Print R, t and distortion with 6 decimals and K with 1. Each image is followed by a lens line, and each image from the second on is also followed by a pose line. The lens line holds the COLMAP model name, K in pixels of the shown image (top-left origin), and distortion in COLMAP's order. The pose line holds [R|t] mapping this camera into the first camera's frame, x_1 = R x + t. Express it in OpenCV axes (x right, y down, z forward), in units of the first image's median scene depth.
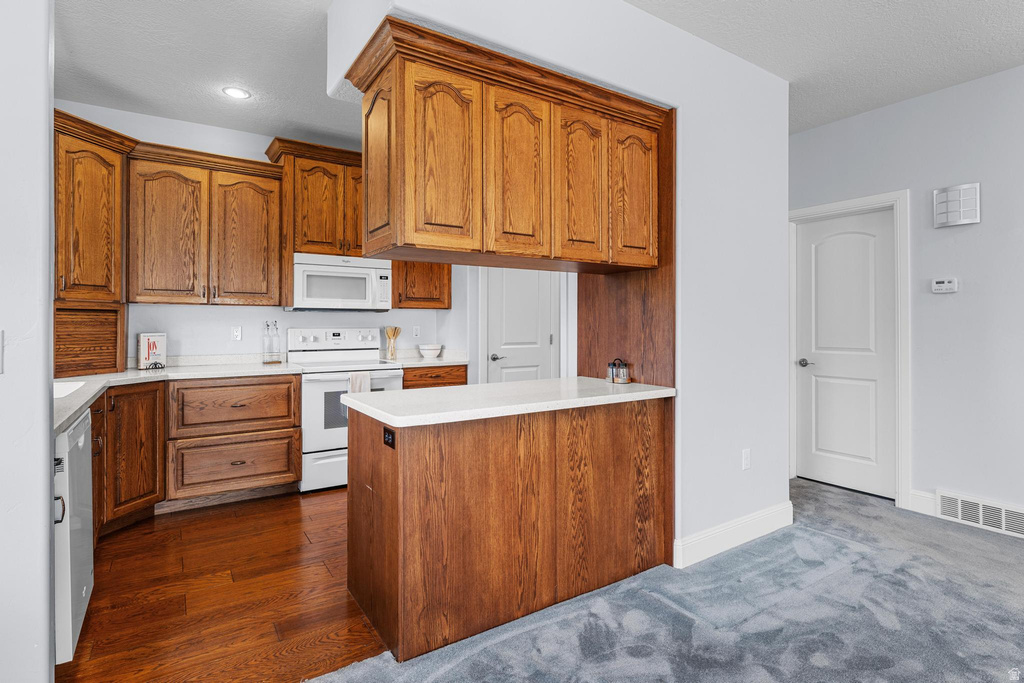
lens RADIAL K [[512.5, 0, 511.4], [0, 512.5, 323.9], [0, 0, 1]] dist [0.005659, 0.000512]
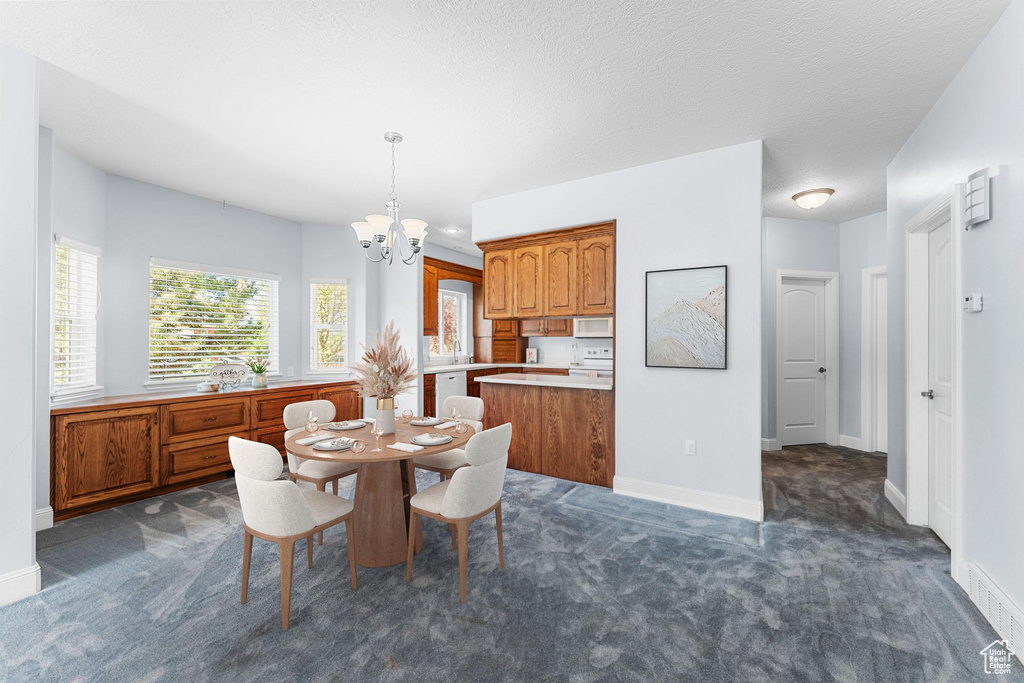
lens RADIAL K [[406.6, 0, 512.5], [0, 406.6, 340.6], [0, 0, 1]] dist [-0.002721, -0.000403]
pose [[0.426390, -0.002911, -0.904535, 1.498881], [0.000458, 0.999995, -0.003002, -0.019992], [0.904539, 0.000866, 0.426389, 0.138571]]
